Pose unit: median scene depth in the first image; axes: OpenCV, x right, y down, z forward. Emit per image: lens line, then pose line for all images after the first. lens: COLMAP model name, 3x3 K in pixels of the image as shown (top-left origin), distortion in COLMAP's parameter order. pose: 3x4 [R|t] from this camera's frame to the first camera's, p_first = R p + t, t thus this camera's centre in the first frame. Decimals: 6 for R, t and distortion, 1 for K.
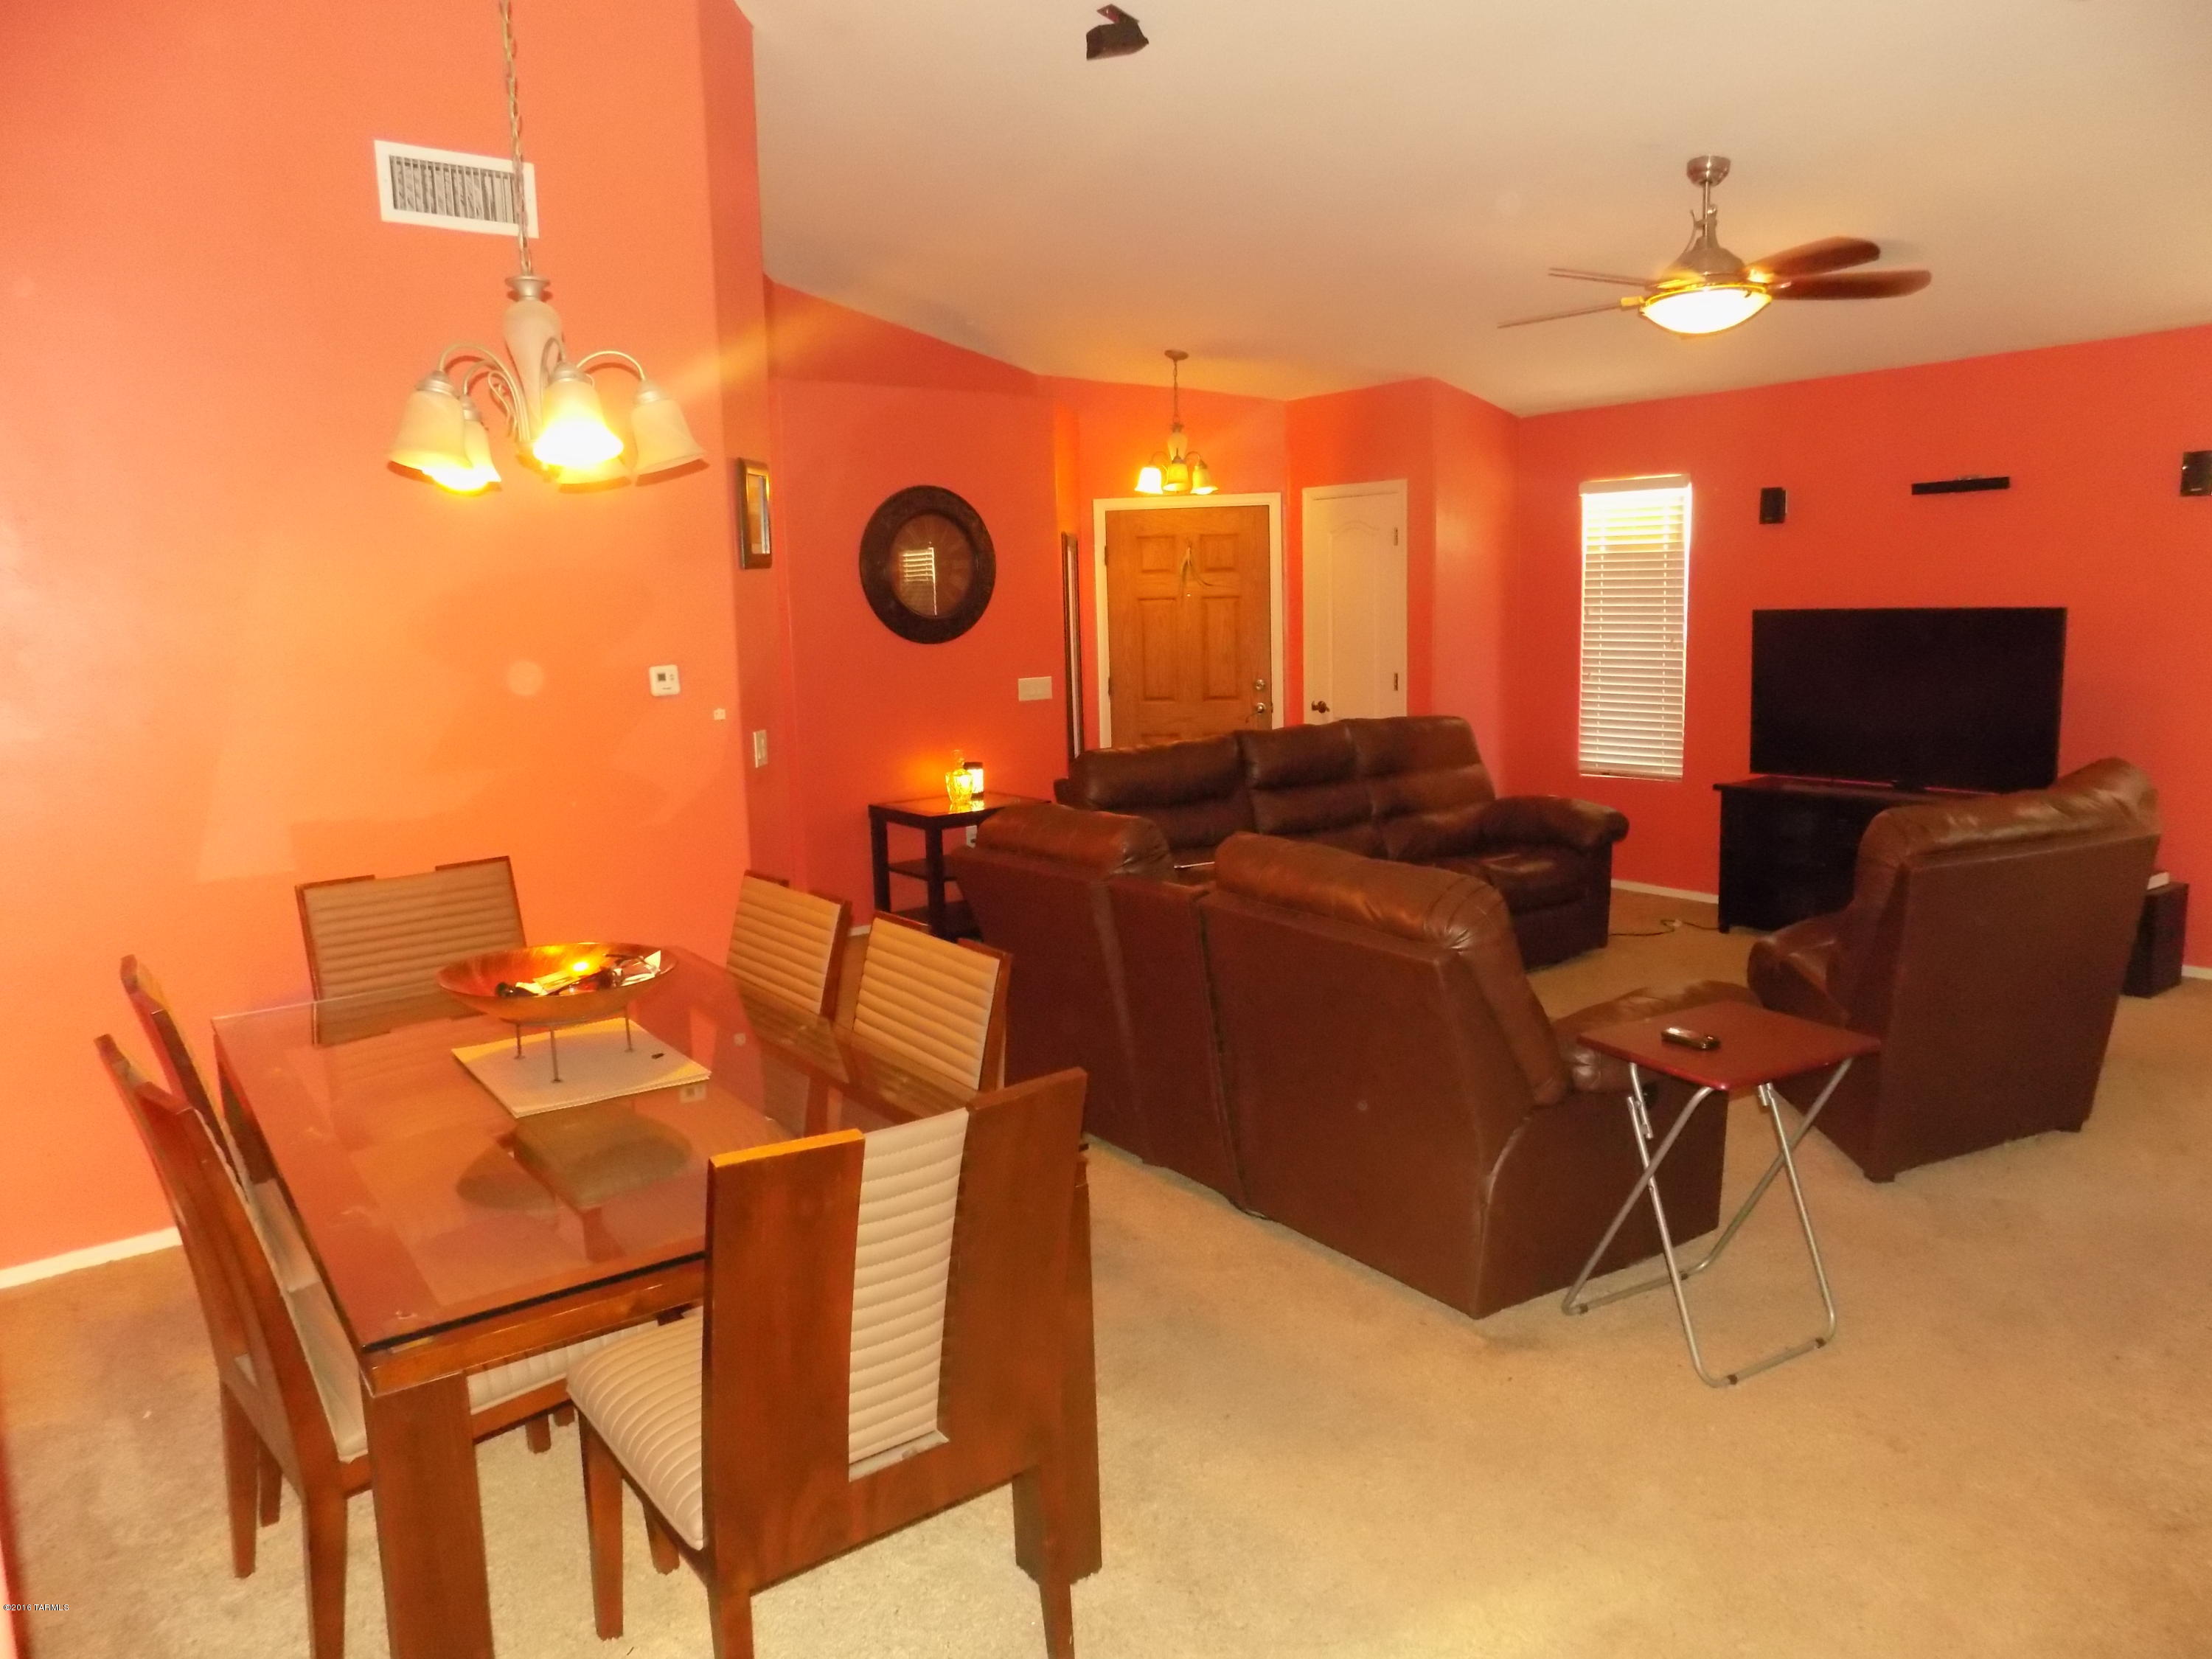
lens RADIAL K [[1499.9, 0, 1106.0], [0, 1499.9, 829.5], [0, 0, 1]] dist [-0.021669, -0.000303]
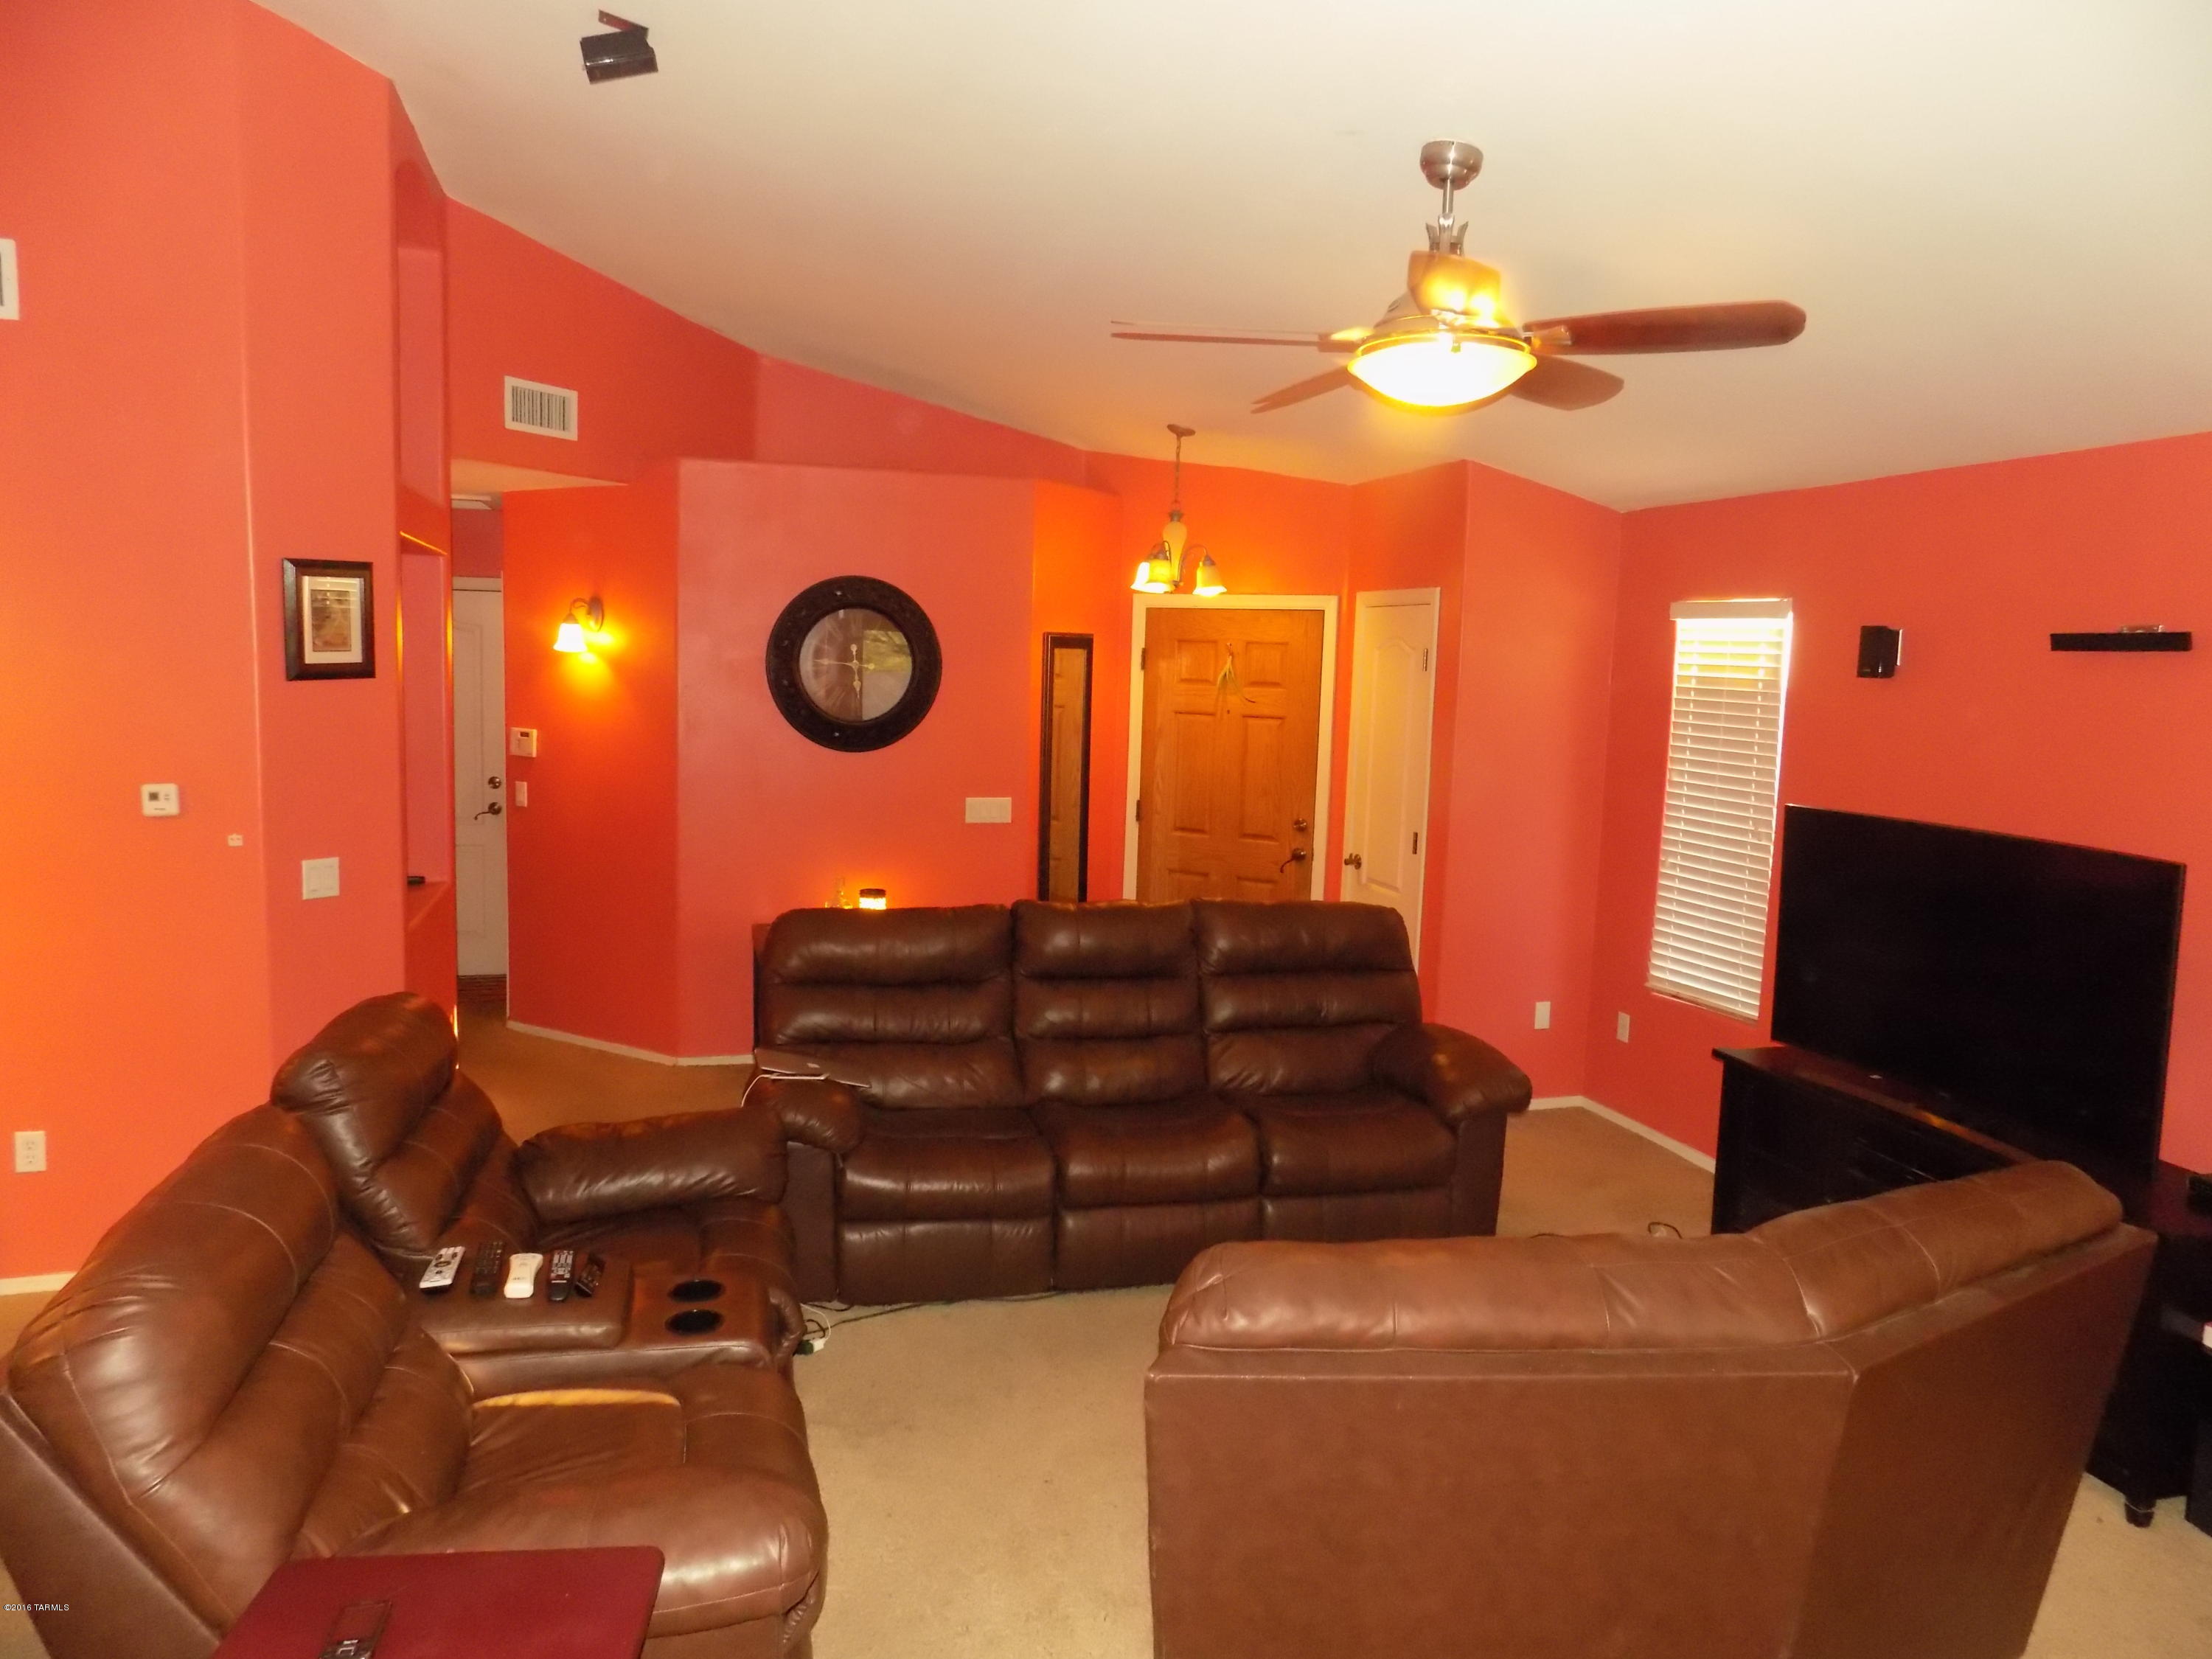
lens RADIAL K [[1499.9, 0, 1106.0], [0, 1499.9, 829.5], [0, 0, 1]] dist [-0.021669, -0.000303]
pose [[0.927408, 0.096959, -0.361267, 0.331485], [-0.110066, 0.993798, -0.015829, -0.076774], [0.357491, 0.054444, 0.932328, 0.215289]]
